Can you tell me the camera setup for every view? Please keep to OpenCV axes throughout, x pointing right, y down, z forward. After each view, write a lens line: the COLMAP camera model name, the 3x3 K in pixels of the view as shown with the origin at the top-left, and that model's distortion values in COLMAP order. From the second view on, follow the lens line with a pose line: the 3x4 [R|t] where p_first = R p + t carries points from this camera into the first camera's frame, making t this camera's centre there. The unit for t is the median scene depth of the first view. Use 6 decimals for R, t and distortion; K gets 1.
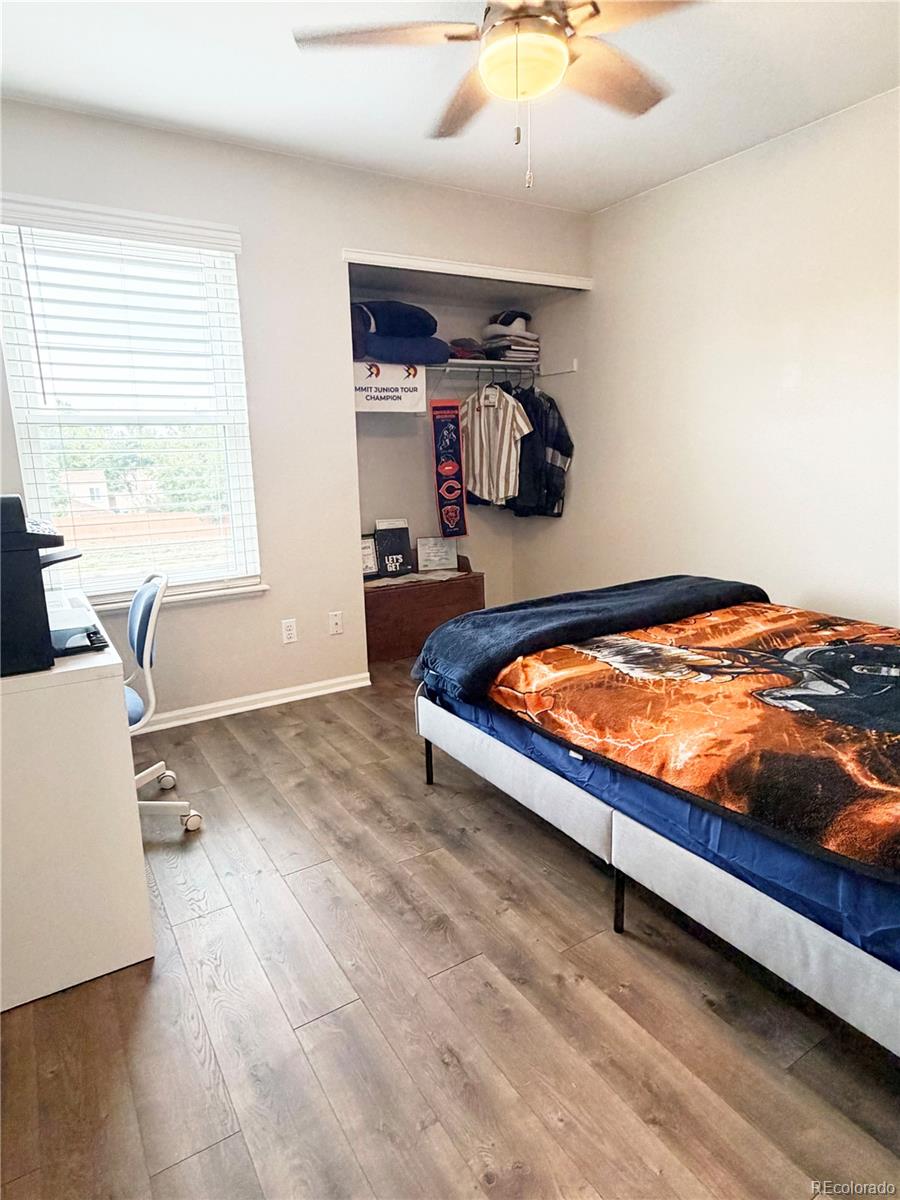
lens RADIAL K [[673.0, 0, 450.0], [0, 673.0, 600.0], [0, 0, 1]] dist [-0.003246, -0.000338]
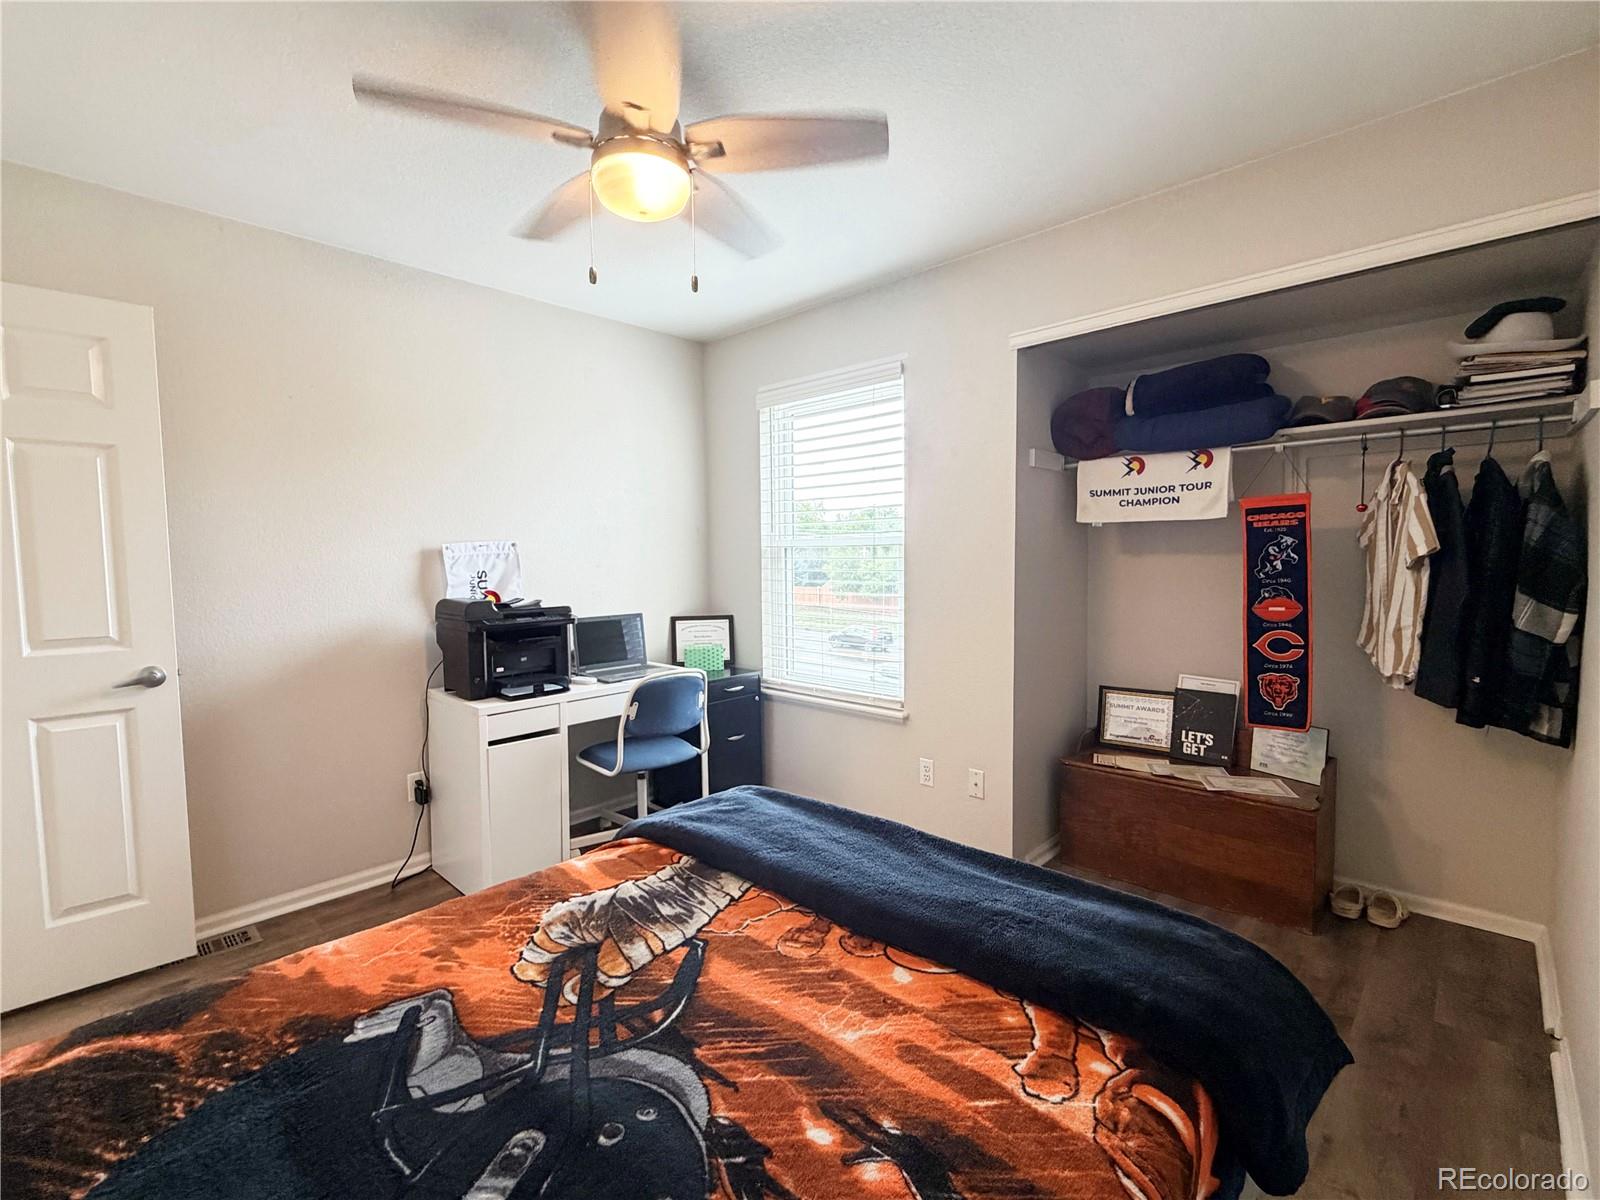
lens RADIAL K [[710.6, 0, 792.8], [0, 710.6, 602.2], [0, 0, 1]] dist [0.000007, -0.000377]
pose [[0.268894, 0.084299, -0.959474, 0.759827], [-0.210429, 0.977239, 0.026887, -0.206338], [0.939902, 0.194671, 0.280513, 0.683773]]
